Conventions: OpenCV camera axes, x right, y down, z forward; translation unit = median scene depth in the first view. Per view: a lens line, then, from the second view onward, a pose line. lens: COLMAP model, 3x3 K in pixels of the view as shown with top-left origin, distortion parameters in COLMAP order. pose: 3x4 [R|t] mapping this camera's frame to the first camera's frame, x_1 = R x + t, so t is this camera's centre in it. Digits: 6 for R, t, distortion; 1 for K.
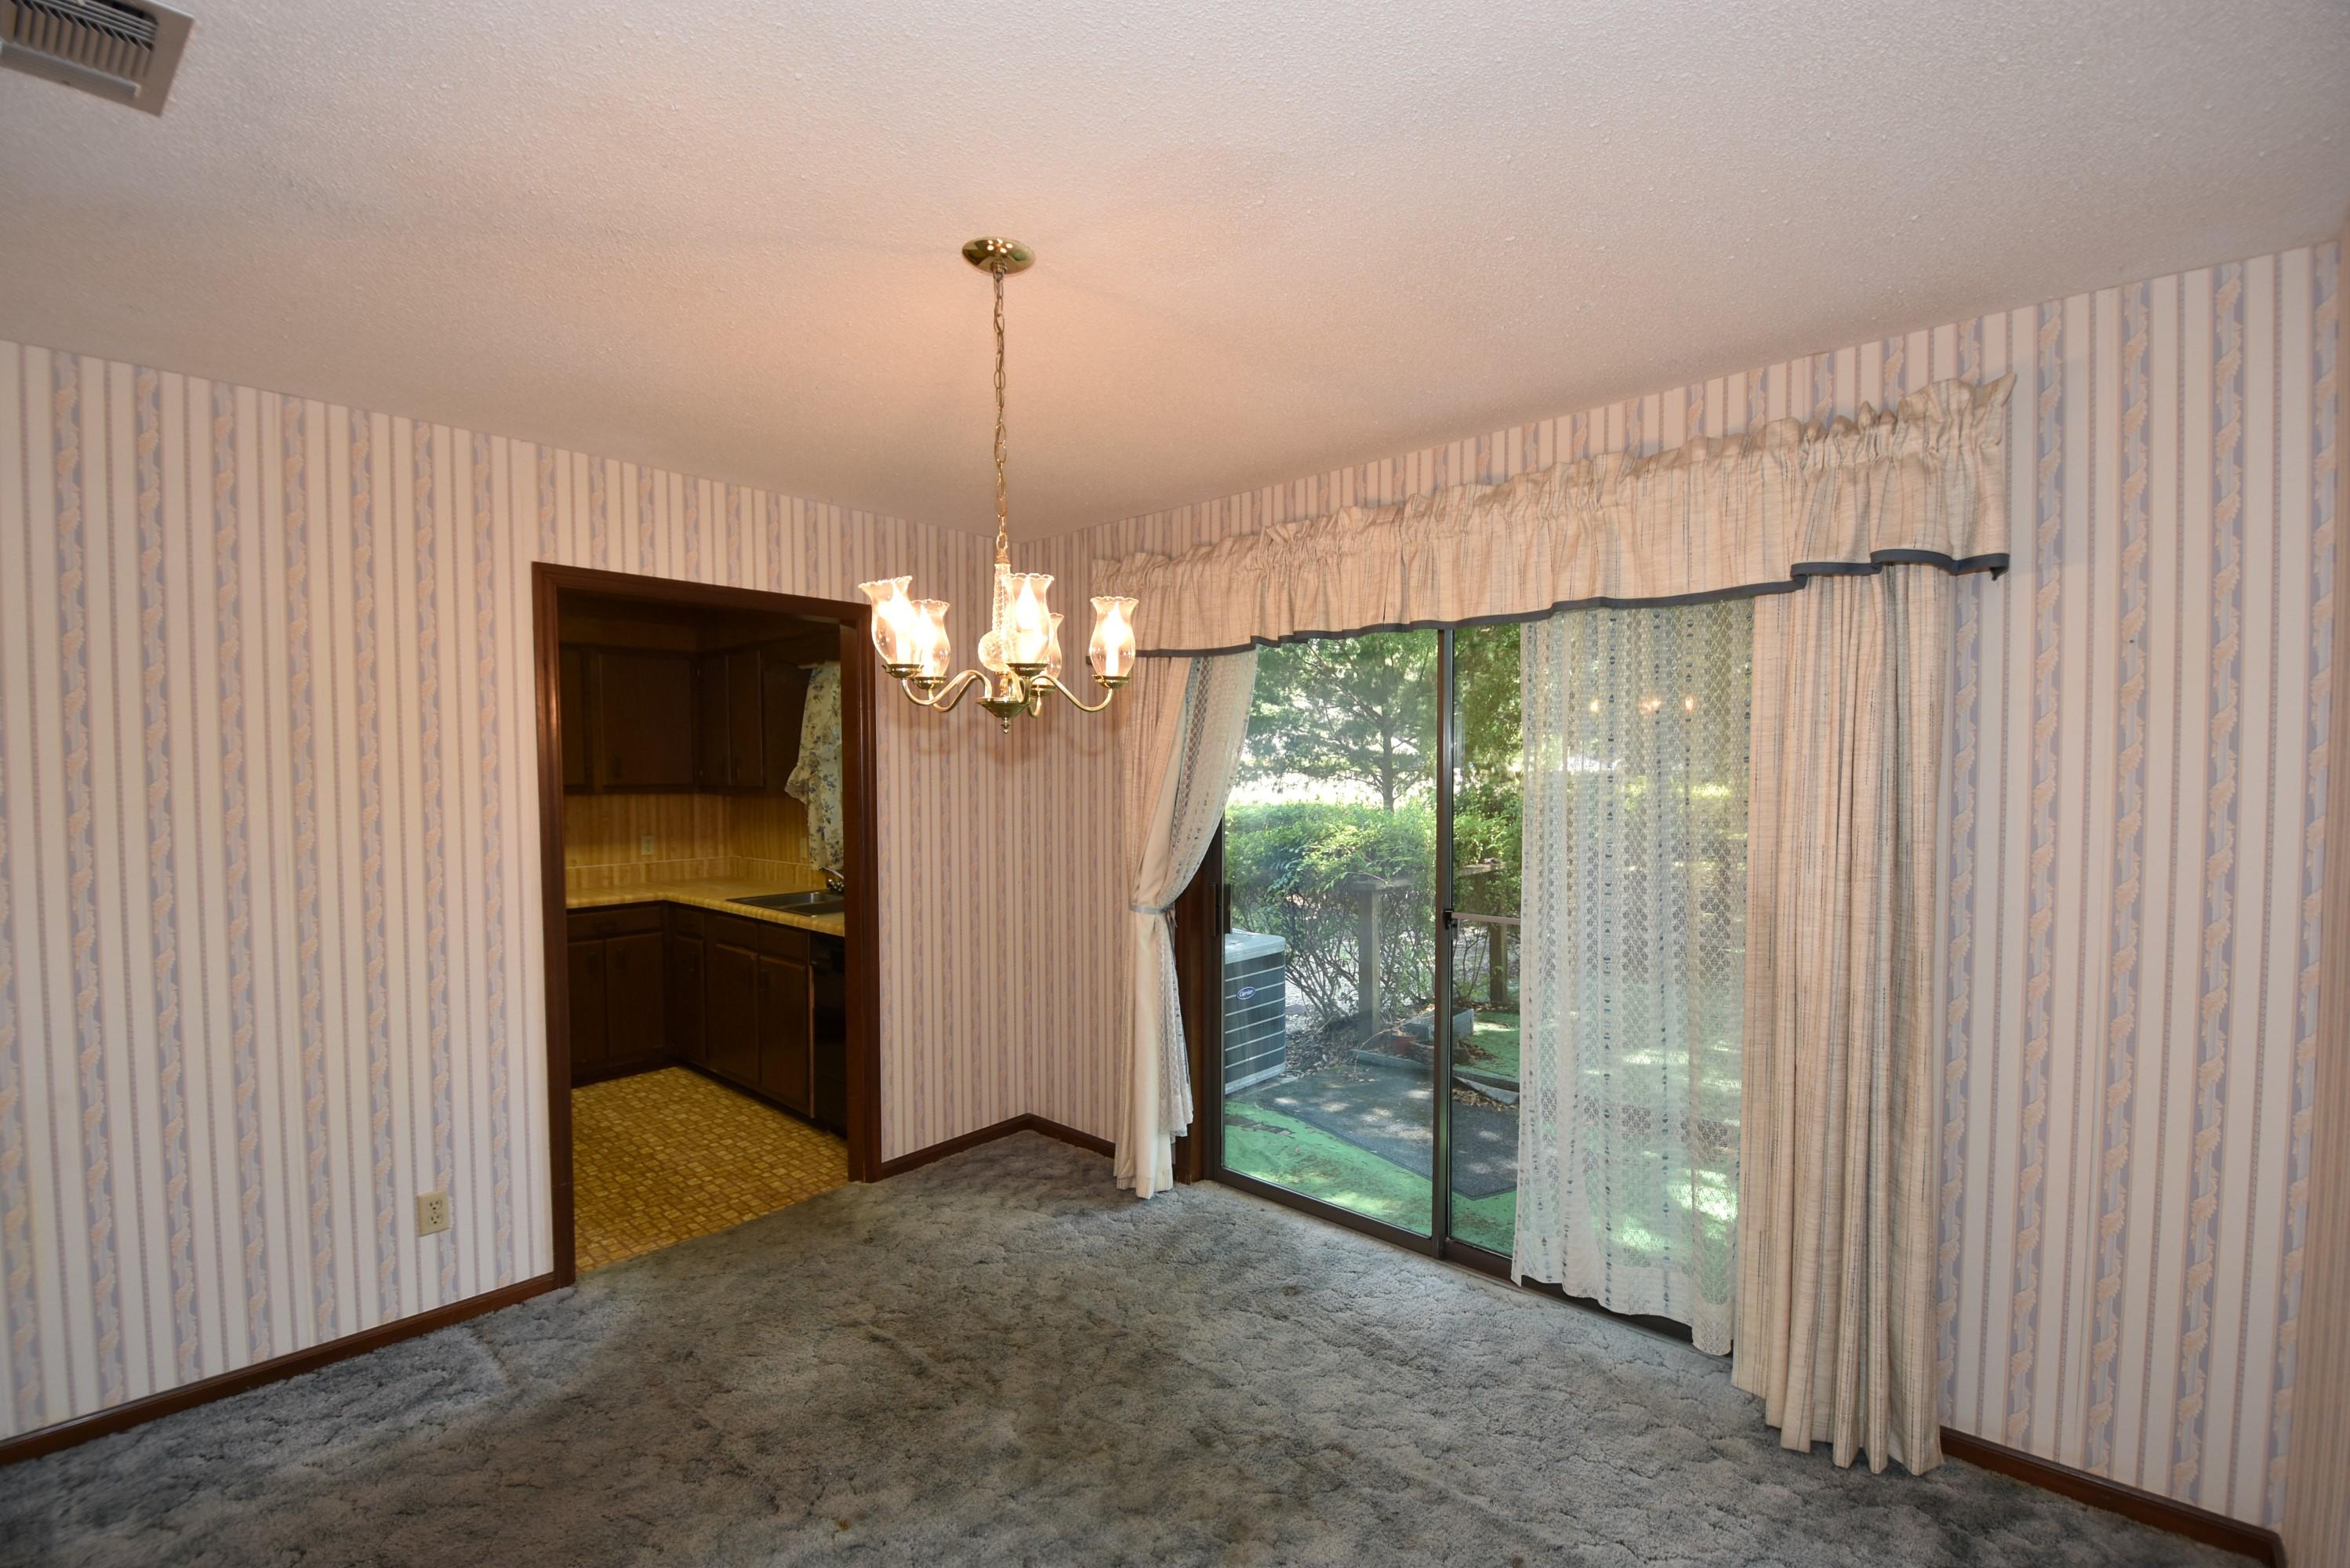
lens RADIAL K [[1040.8, 0, 1167.6], [0, 1040.8, 792.2], [0, 0, 1]] dist [-0.018285, -0.006699]
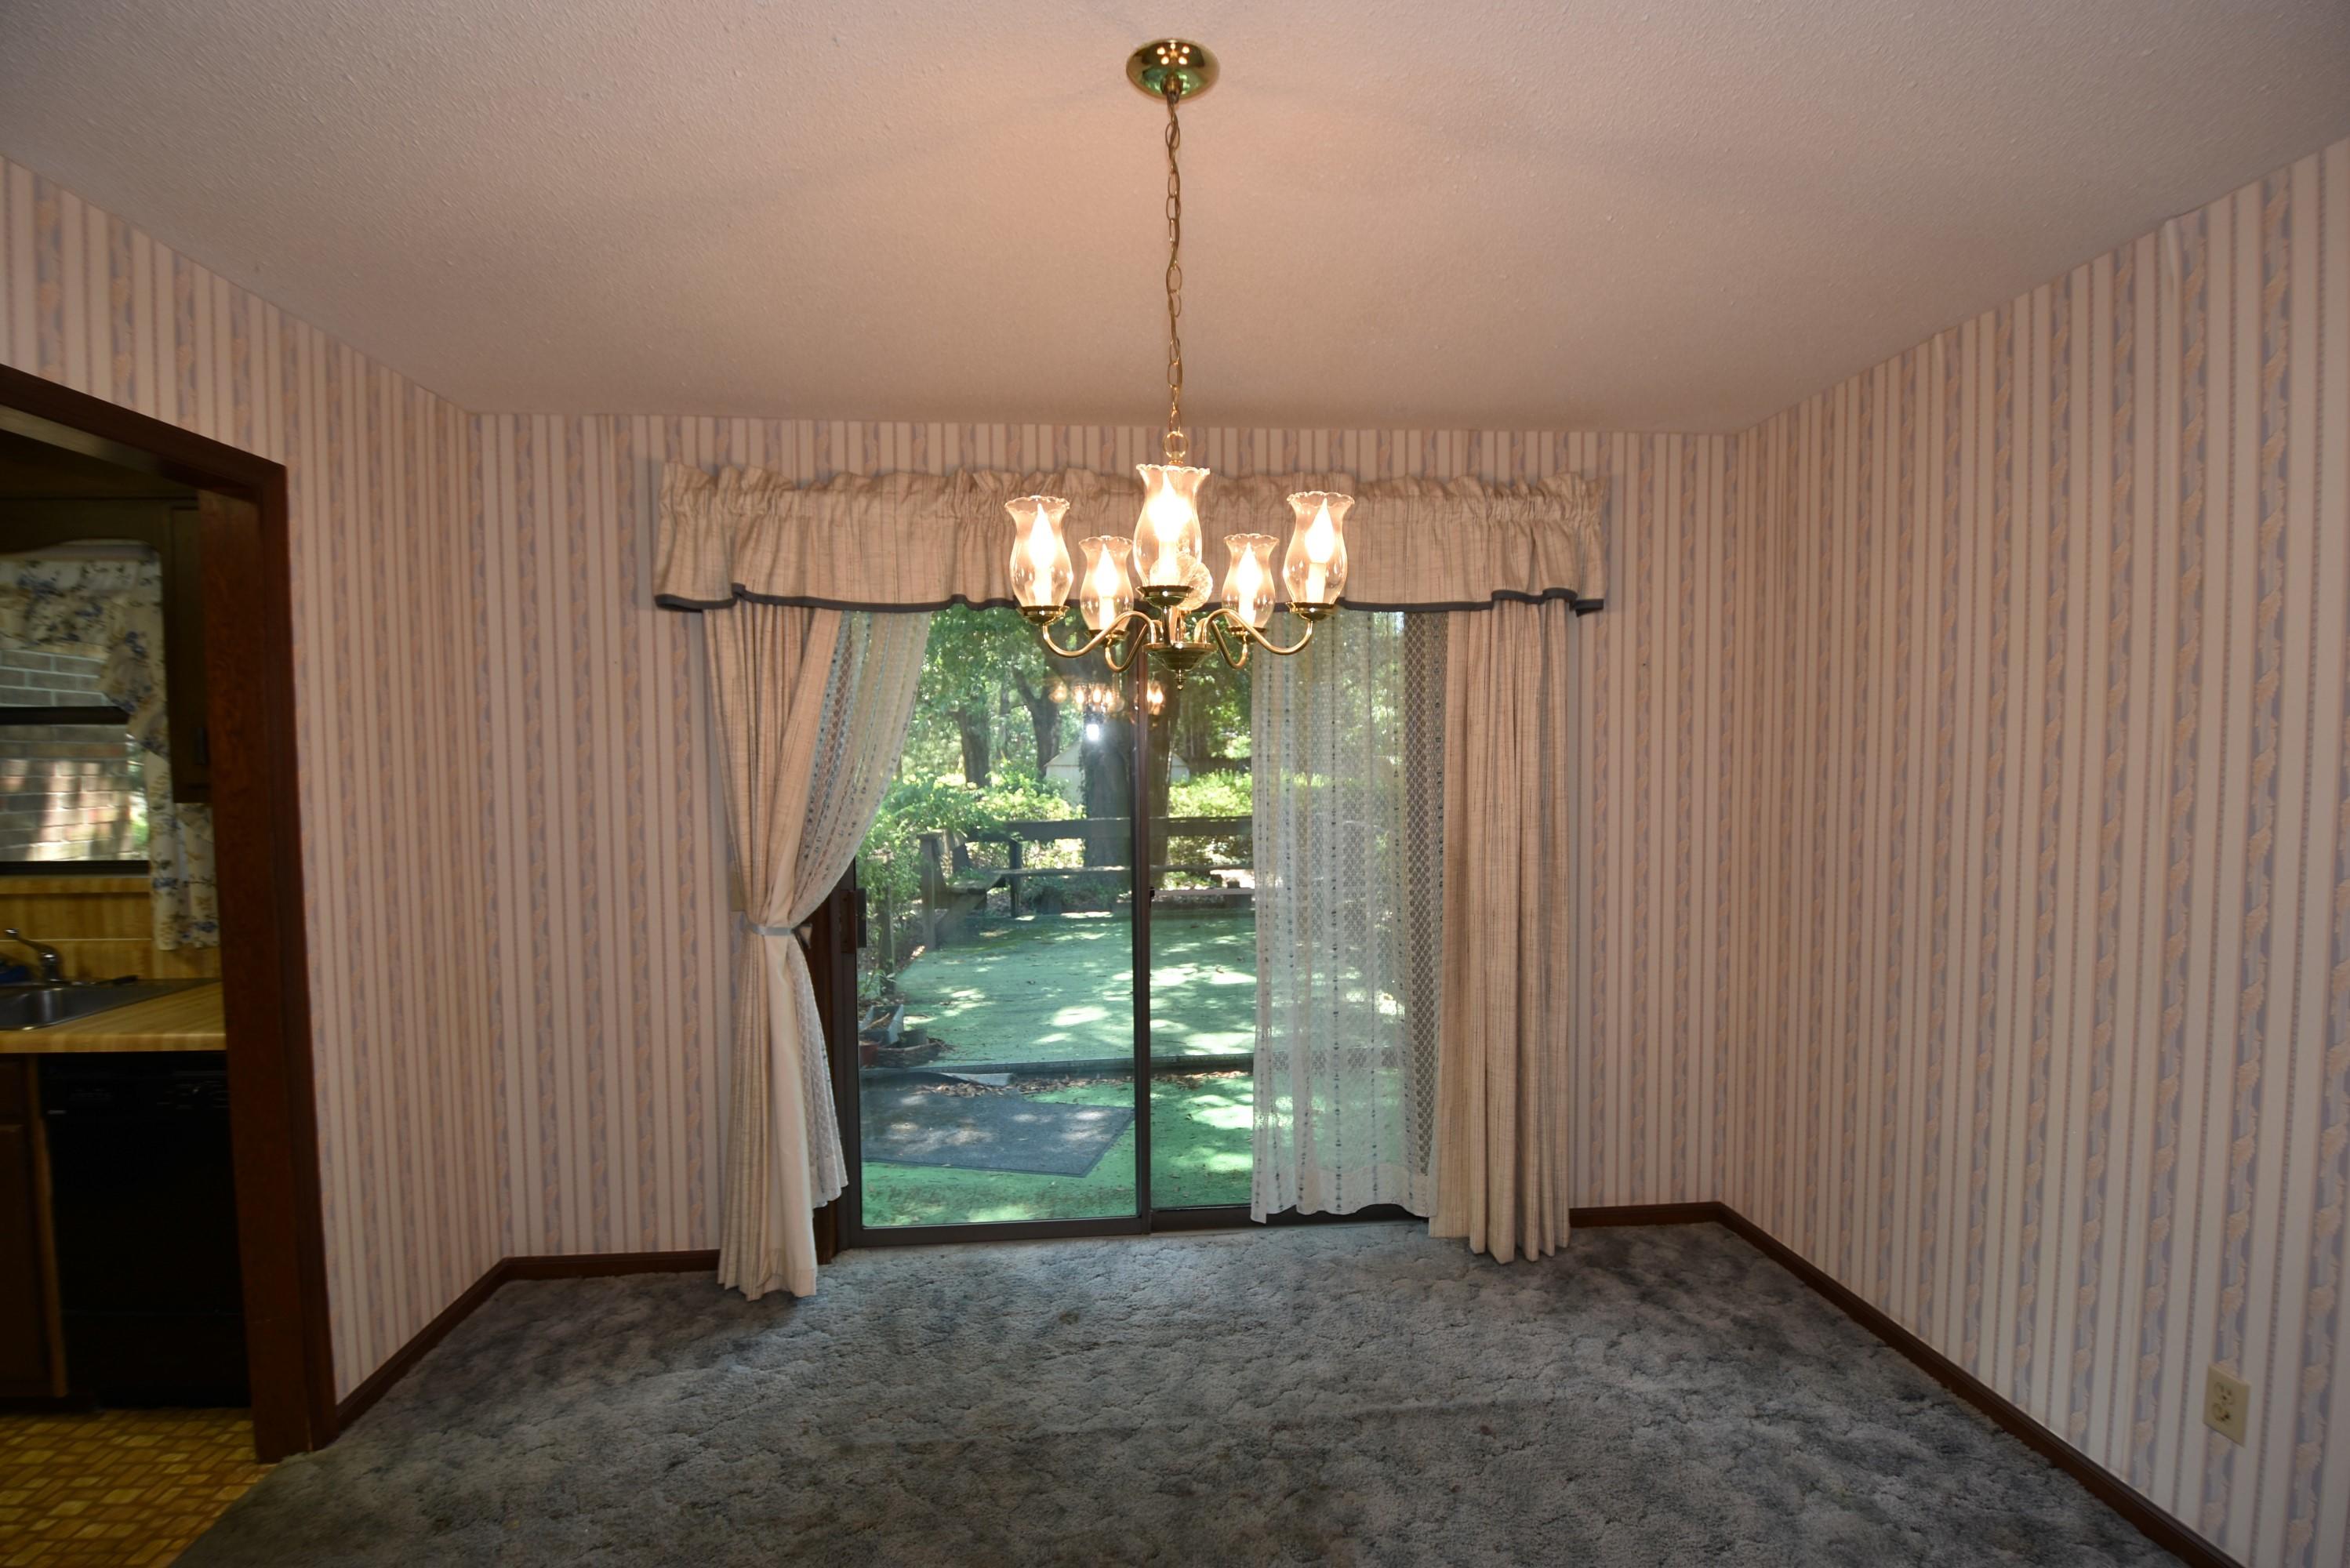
lens RADIAL K [[1040.8, 0, 1190.9], [0, 1040.8, 795.2], [0, 0, 1]] dist [-0.018285, -0.006699]
pose [[0.663255, -0.028335, 0.747857, -0.451795], [0.021826, 0.999590, 0.018516, 0.004655], [-0.748075, 0.004042, 0.663602, 0.293253]]
